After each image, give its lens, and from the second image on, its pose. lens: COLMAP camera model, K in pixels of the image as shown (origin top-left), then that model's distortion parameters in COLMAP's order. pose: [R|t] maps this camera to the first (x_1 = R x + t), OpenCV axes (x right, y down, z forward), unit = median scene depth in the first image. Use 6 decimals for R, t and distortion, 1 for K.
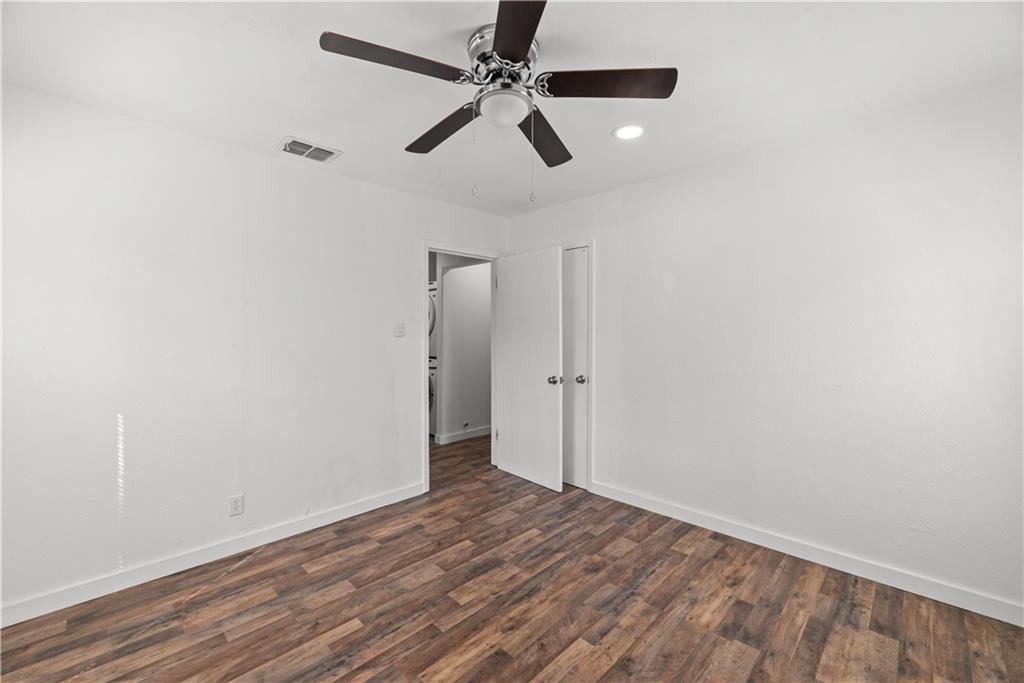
lens RADIAL K [[419.4, 0, 511.2], [0, 419.4, 338.5], [0, 0, 1]] dist [-0.000131, -0.000001]
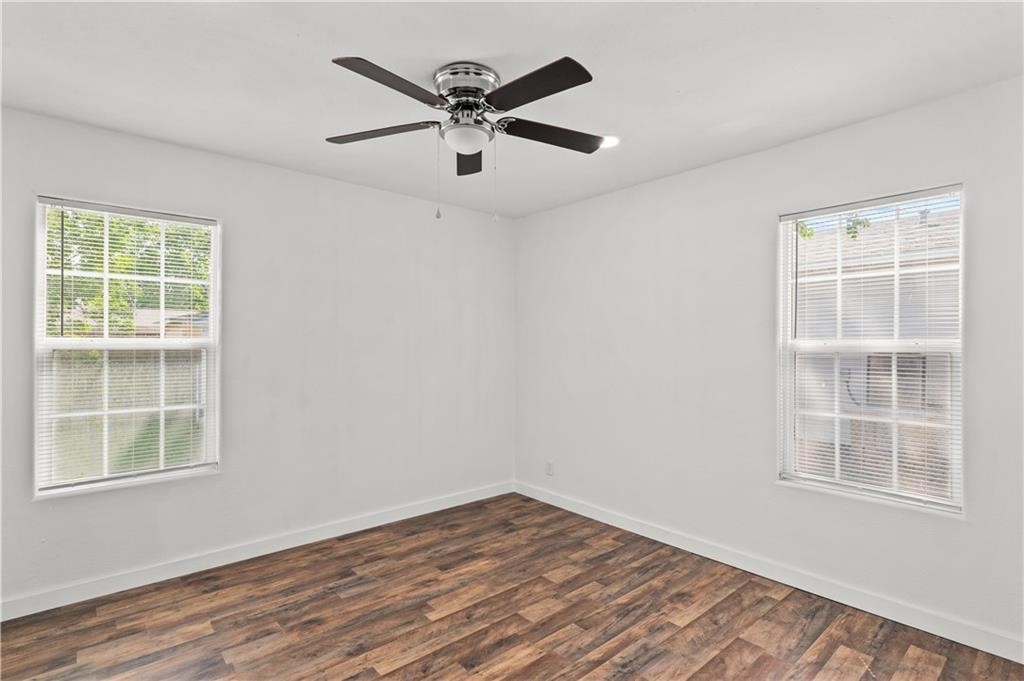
lens RADIAL K [[505.7, 0, 512.4], [0, 505.7, 342.0], [0, 0, 1]] dist [-0.000054, -0.000003]
pose [[-0.997278, 0.000907, 0.073729, -0.221305], [0.001374, 0.999979, 0.006275, -0.031341], [-0.073722, 0.006359, -0.997259, 2.220009]]
